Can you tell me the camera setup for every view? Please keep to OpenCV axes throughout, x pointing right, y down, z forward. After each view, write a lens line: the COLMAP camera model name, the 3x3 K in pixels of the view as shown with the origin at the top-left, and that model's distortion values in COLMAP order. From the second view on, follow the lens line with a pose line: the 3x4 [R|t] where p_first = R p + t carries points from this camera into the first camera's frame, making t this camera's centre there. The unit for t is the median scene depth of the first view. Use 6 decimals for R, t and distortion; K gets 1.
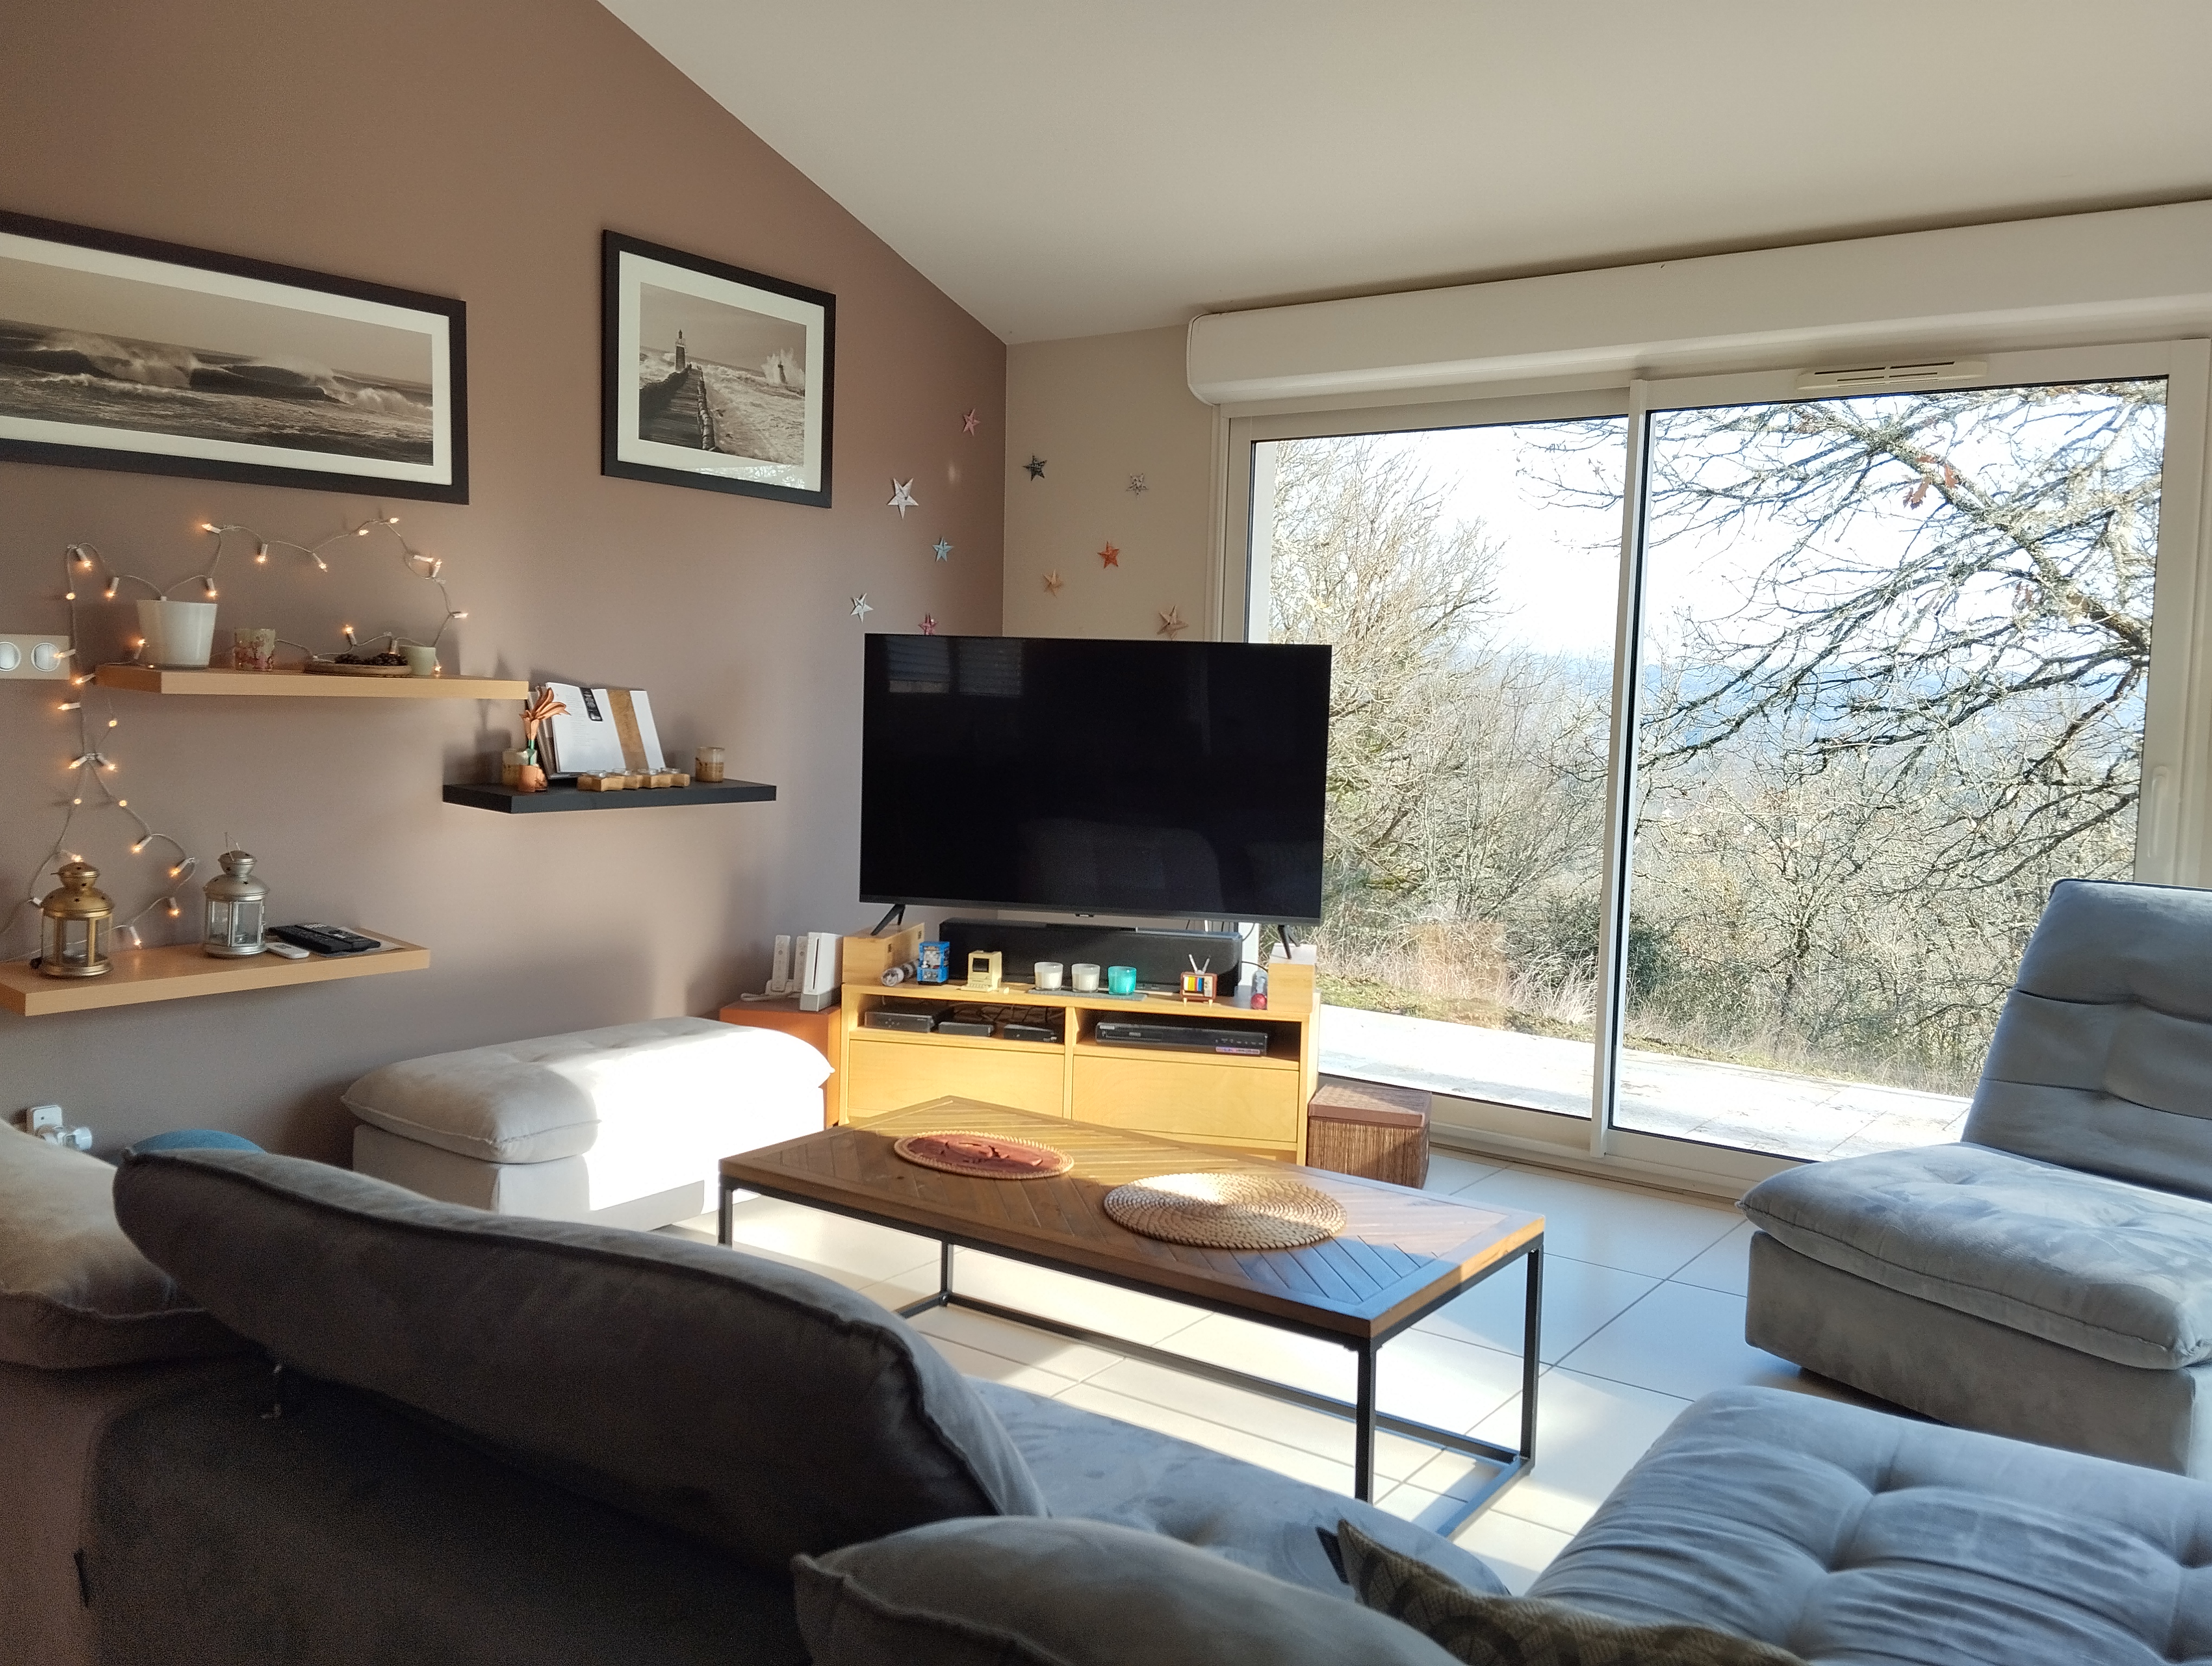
lens RADIAL K [[1806.5, 0, 1095.4], [0, 1806.5, 798.5], [0, 0, 1]] dist [0.114556, -0.169847]
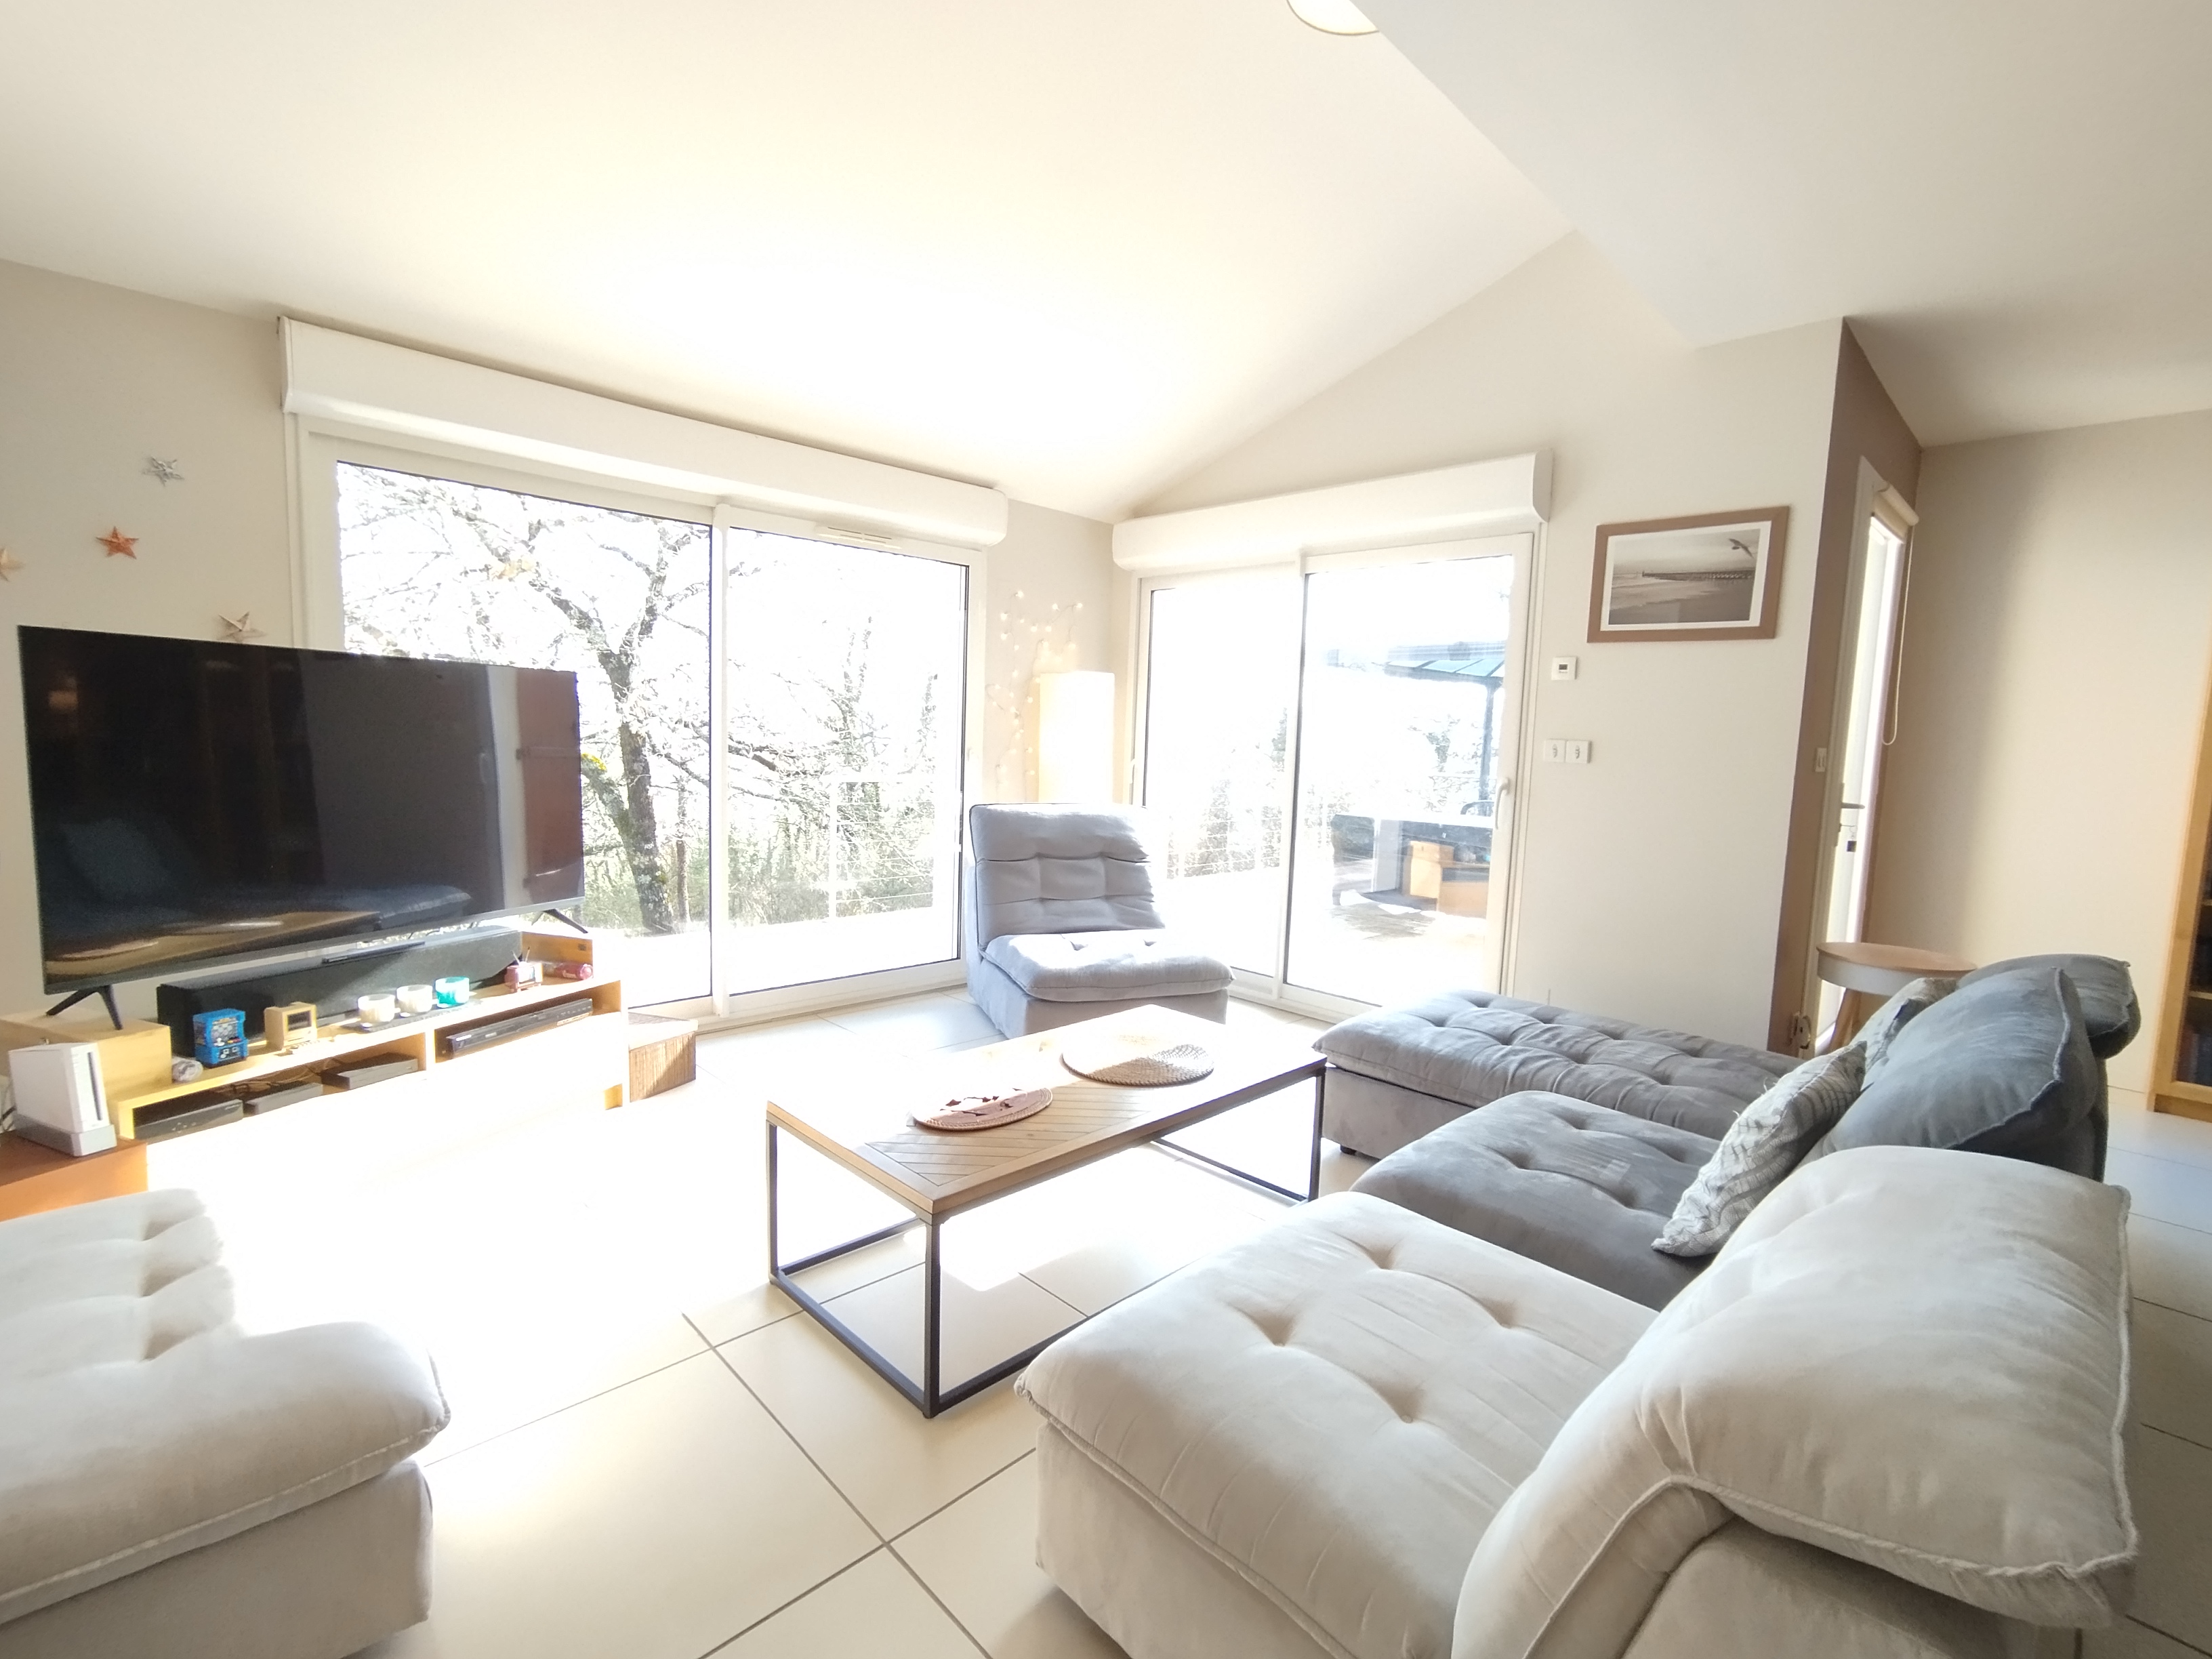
lens RADIAL K [[1012.3, 0, 1113.3], [0, 1012.3, 828.3], [0, 0, 1]] dist [-0.011274, 0.010477]
pose [[0.173891, -0.113506, 0.978202, -0.623603], [0.035398, 0.993414, 0.108978, -0.054818], [-0.984128, 0.015676, 0.176764, 0.695972]]
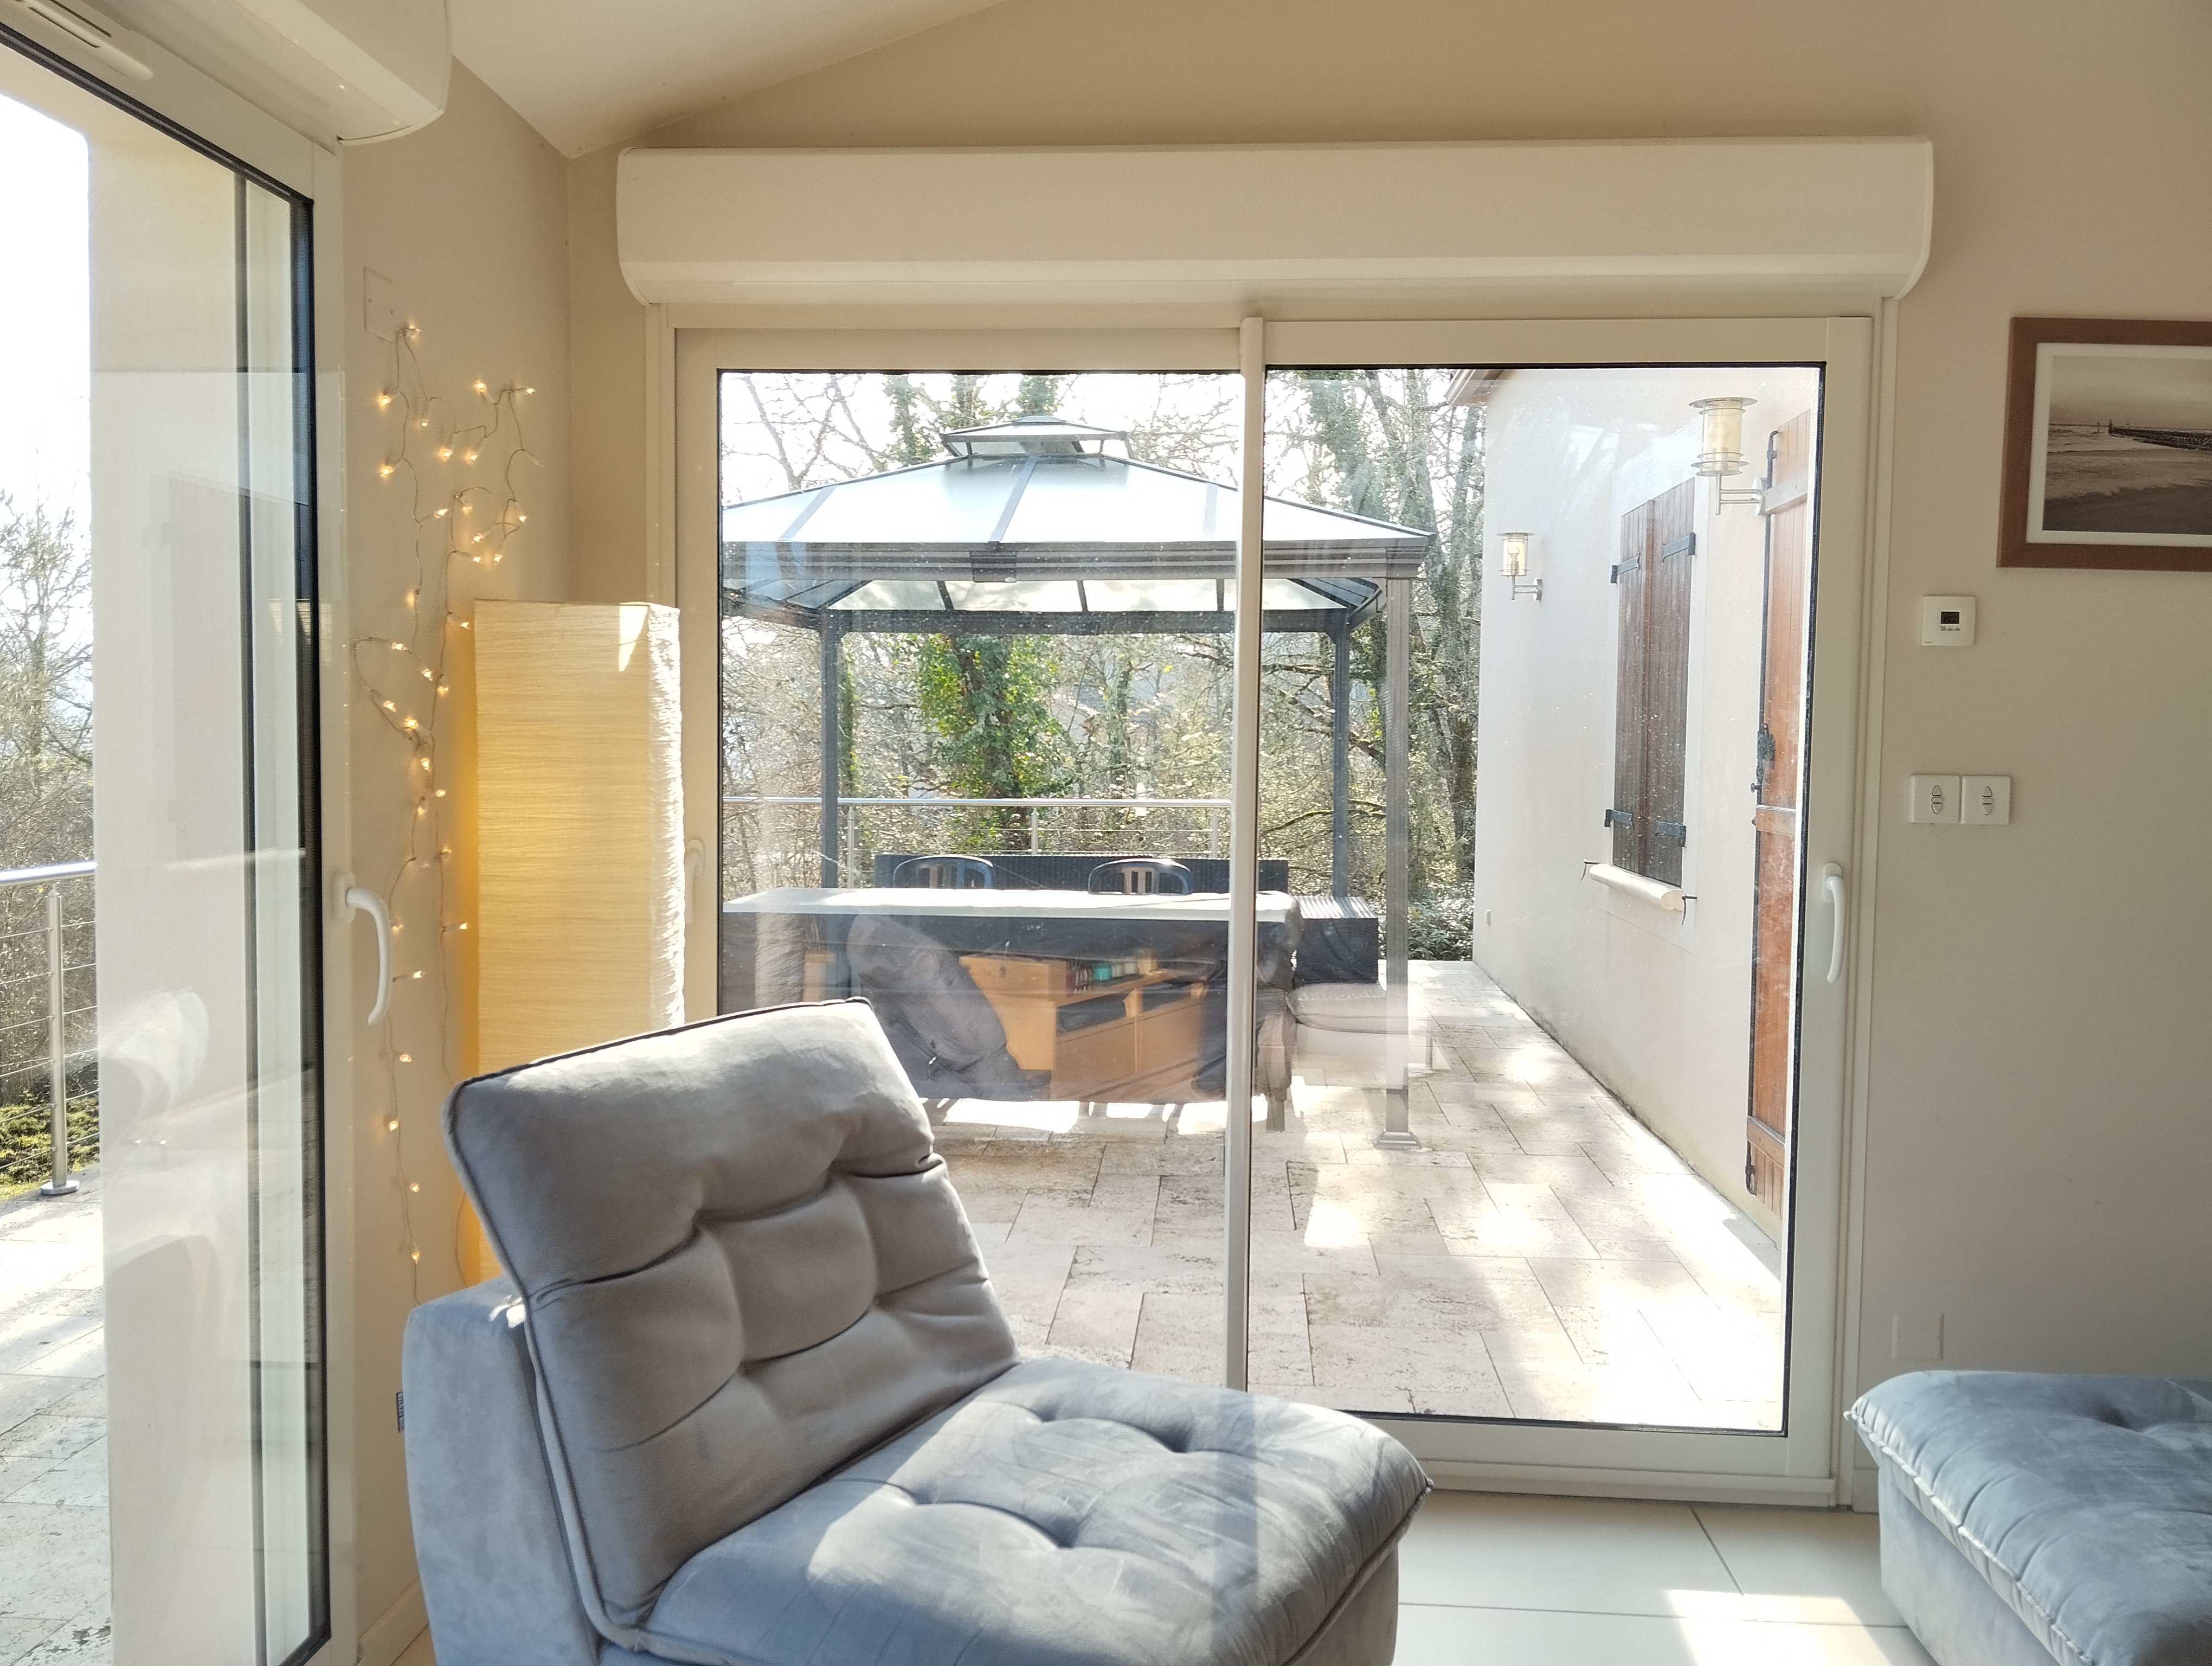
lens RADIAL K [[1806.5, 0, 1111.9], [0, 1806.5, 834.0], [0, 0, 1]] dist [0.114556, -0.169847]
pose [[-0.517190, -0.078881, 0.852228, -0.061616], [0.033143, 0.993151, 0.112038, -0.098180], [-0.855229, 0.086191, -0.511034, 1.205966]]
